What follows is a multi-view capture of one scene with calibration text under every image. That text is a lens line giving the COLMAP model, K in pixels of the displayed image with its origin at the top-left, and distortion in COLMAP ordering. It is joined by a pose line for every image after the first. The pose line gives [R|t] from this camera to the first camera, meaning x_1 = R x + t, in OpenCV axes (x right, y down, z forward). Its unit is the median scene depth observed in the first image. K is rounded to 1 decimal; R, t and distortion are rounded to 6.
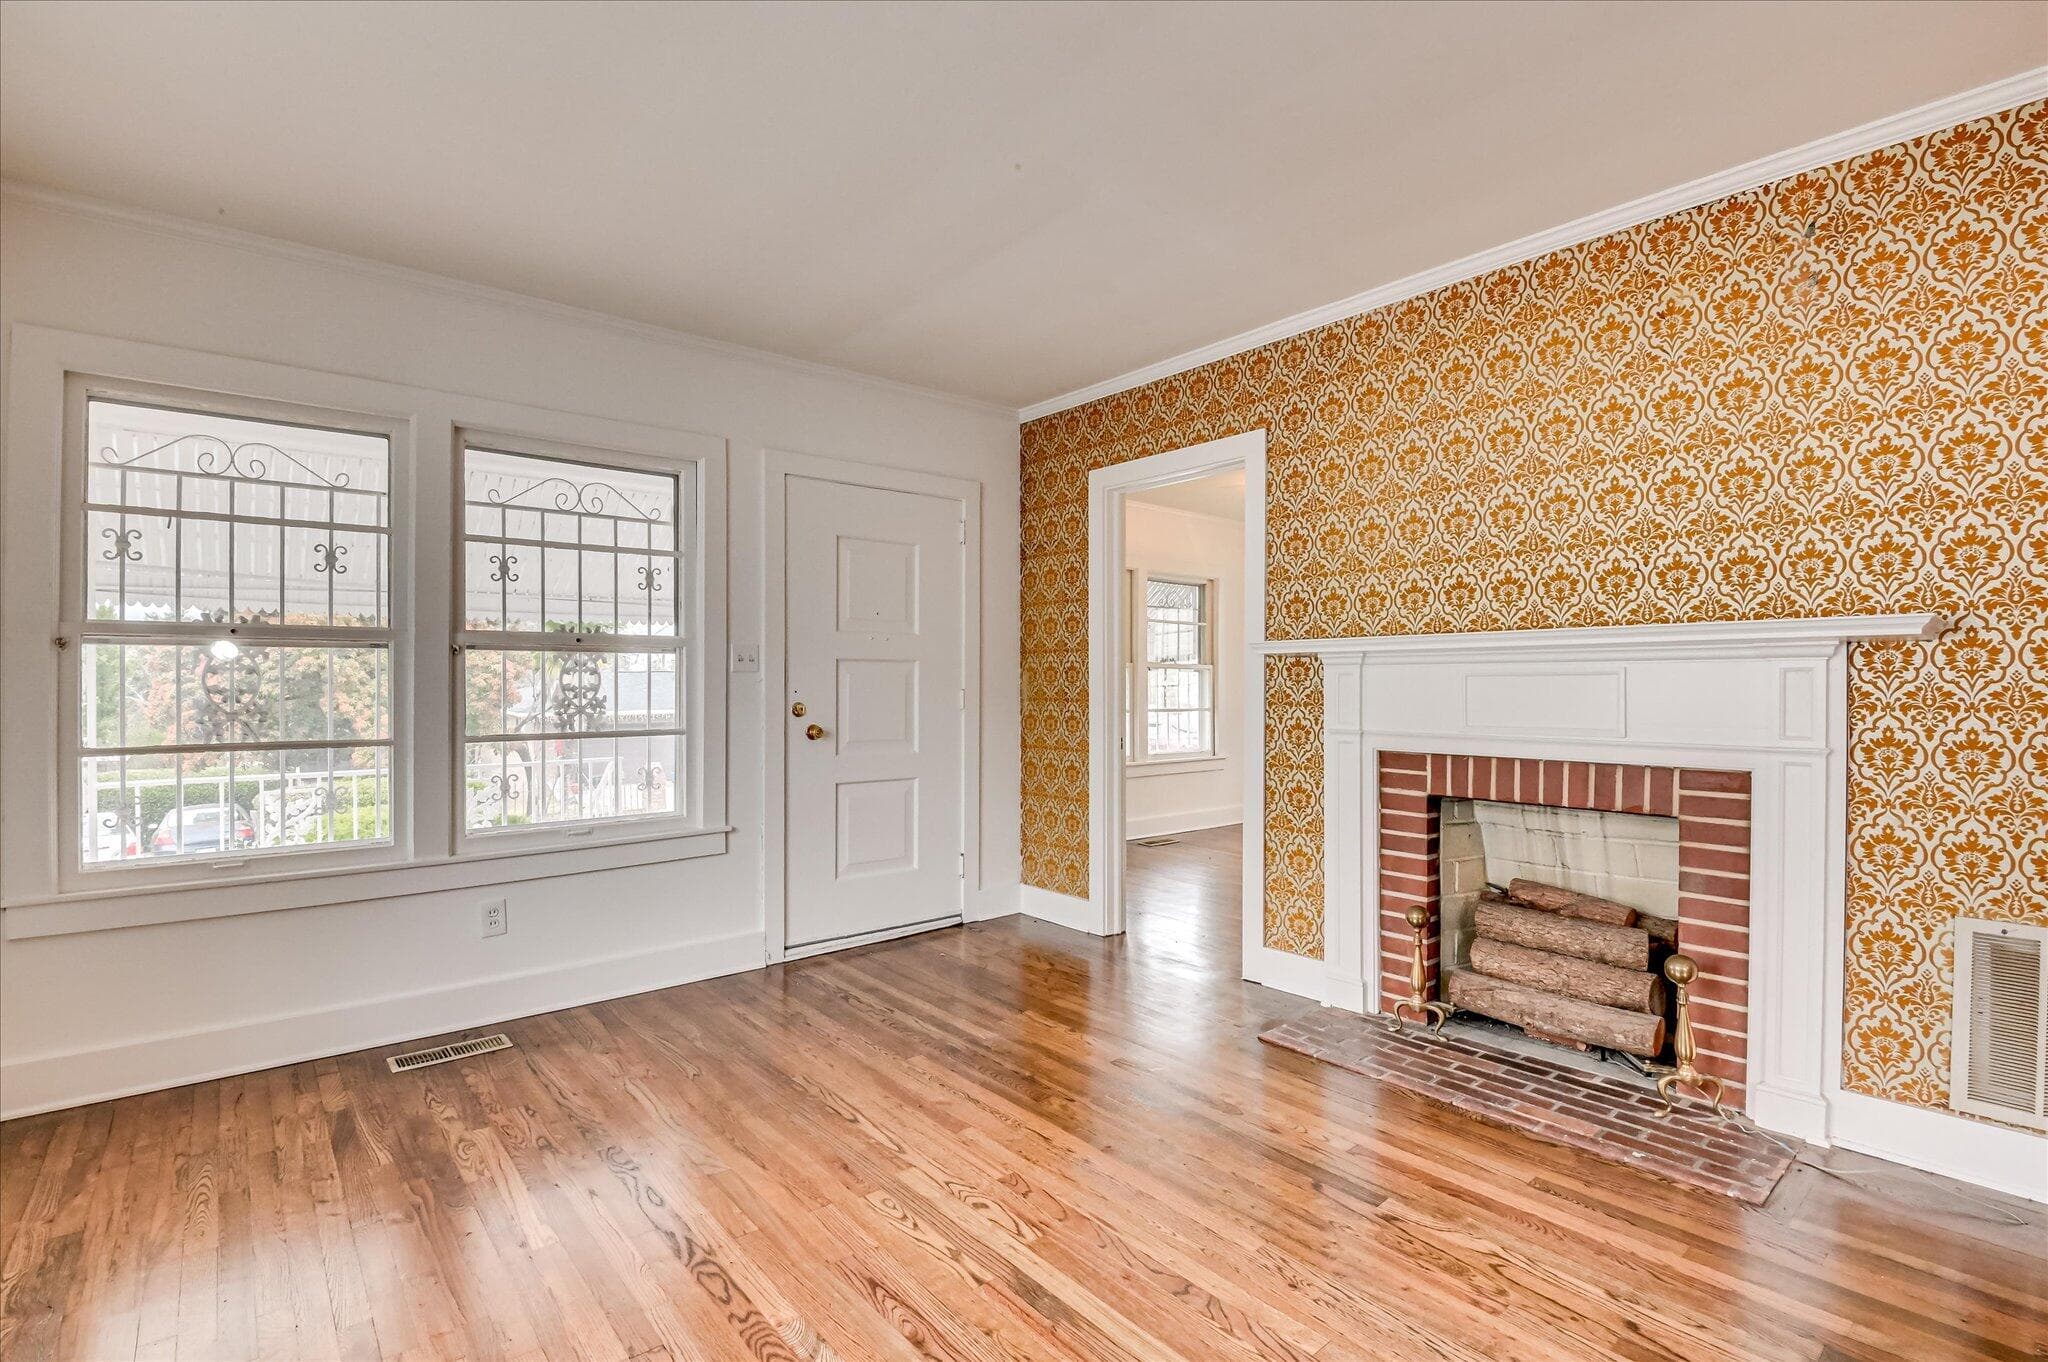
lens RADIAL K [[948.4, 0, 1023.8], [0, 948.4, 694.2], [0, 0, 1]] dist [-0.028111, -0.006629]
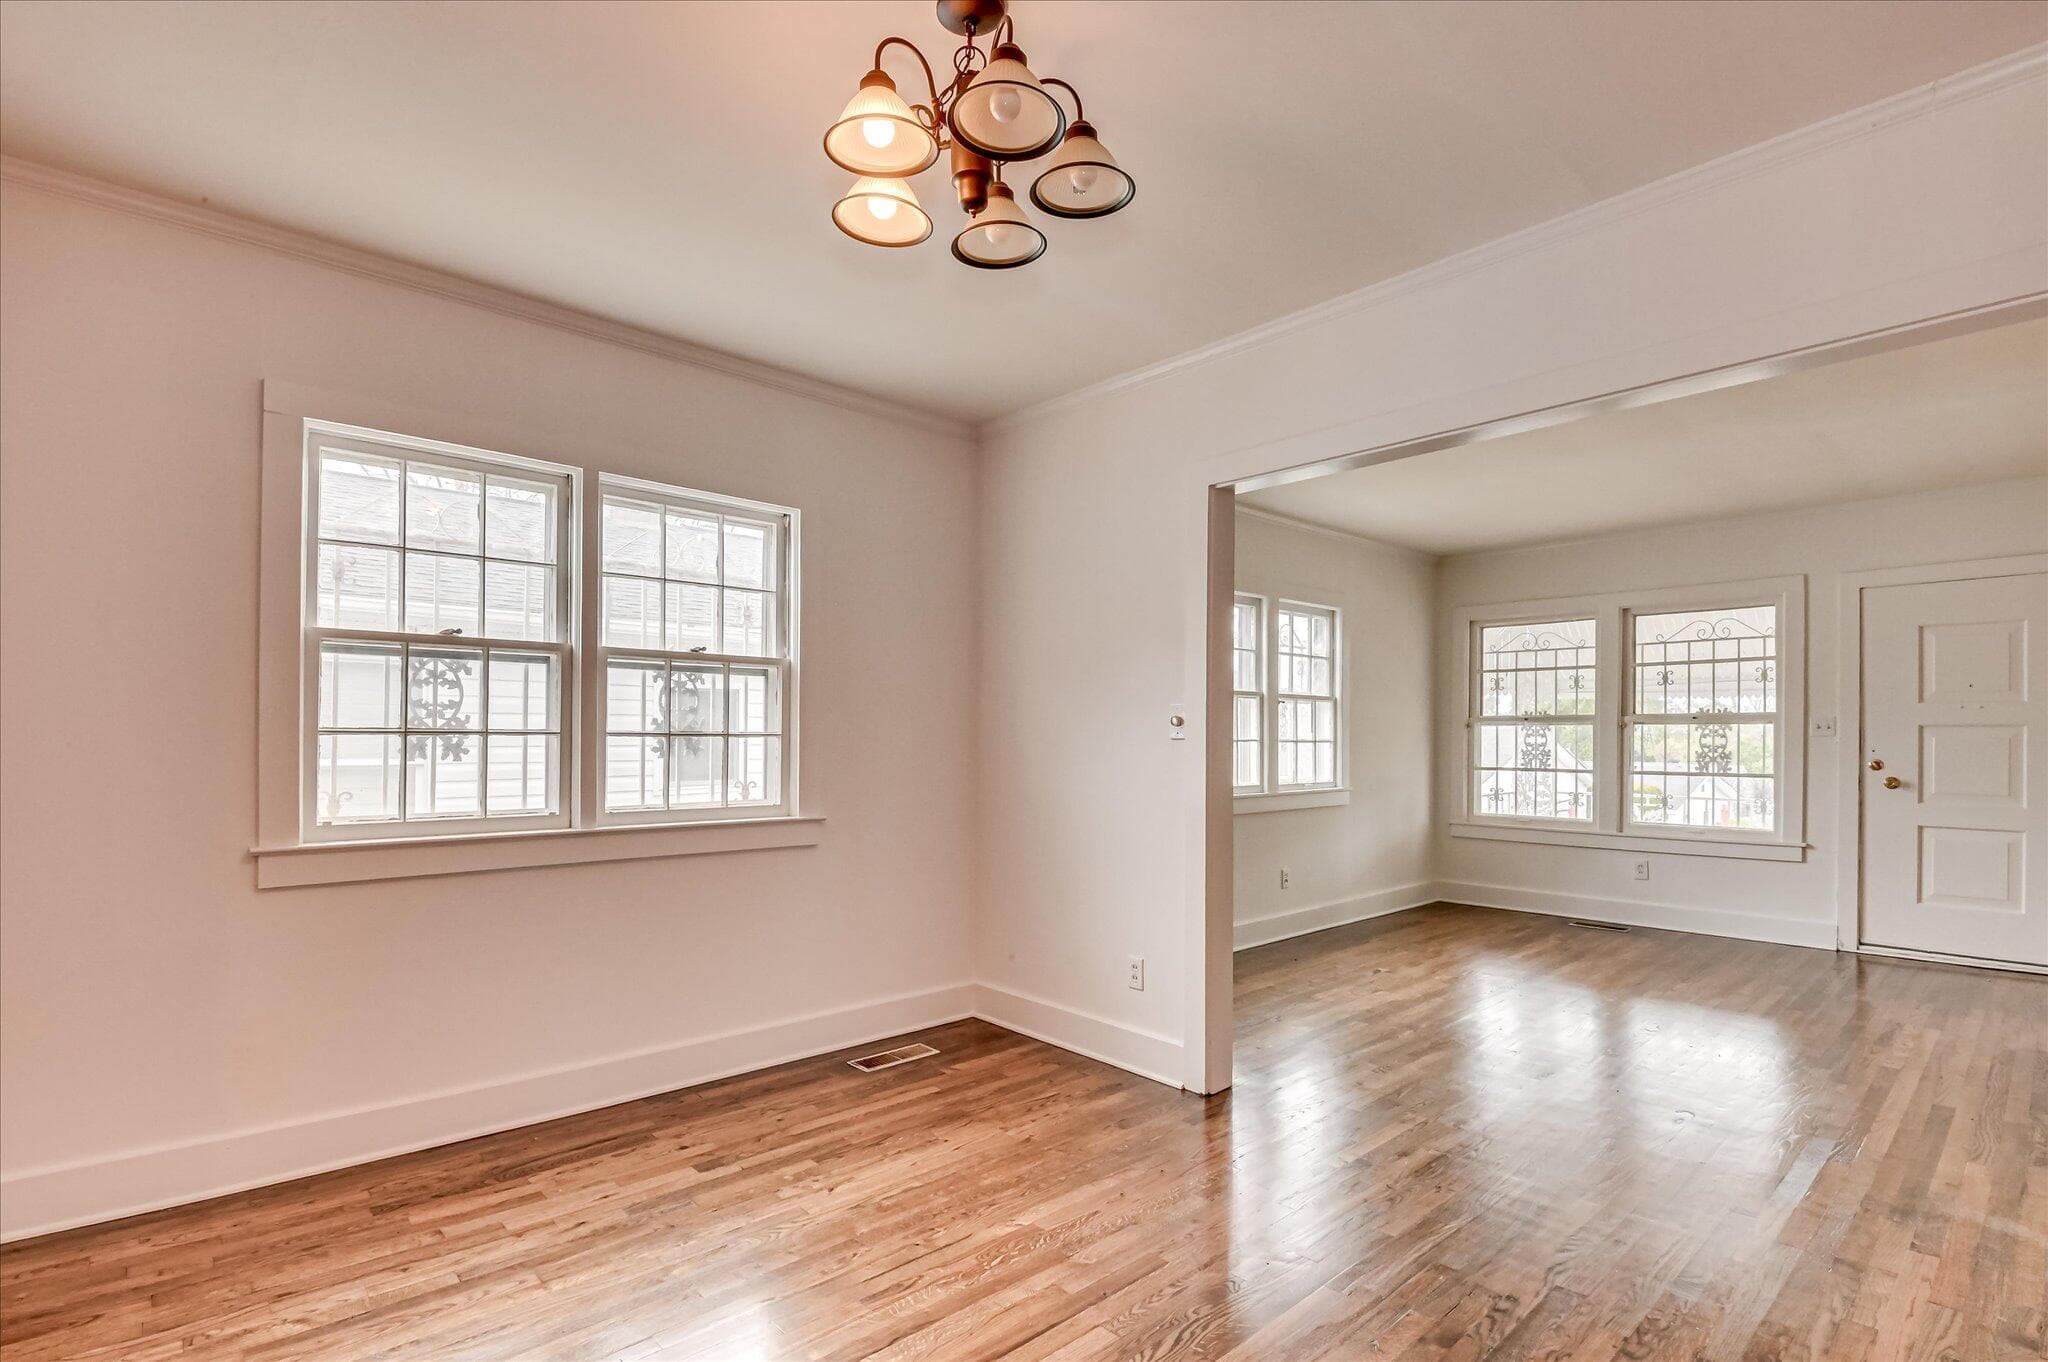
lens RADIAL K [[948.4, 0, 1026.9], [0, 948.4, 737.3], [0, 0, 1]] dist [-0.028111, -0.006629]
pose [[0.031008, -0.000692, -0.999519, 1.115202], [-0.017414, 0.999848, -0.001232, 0.000477], [0.999367, 0.017444, 0.030991, -0.241623]]
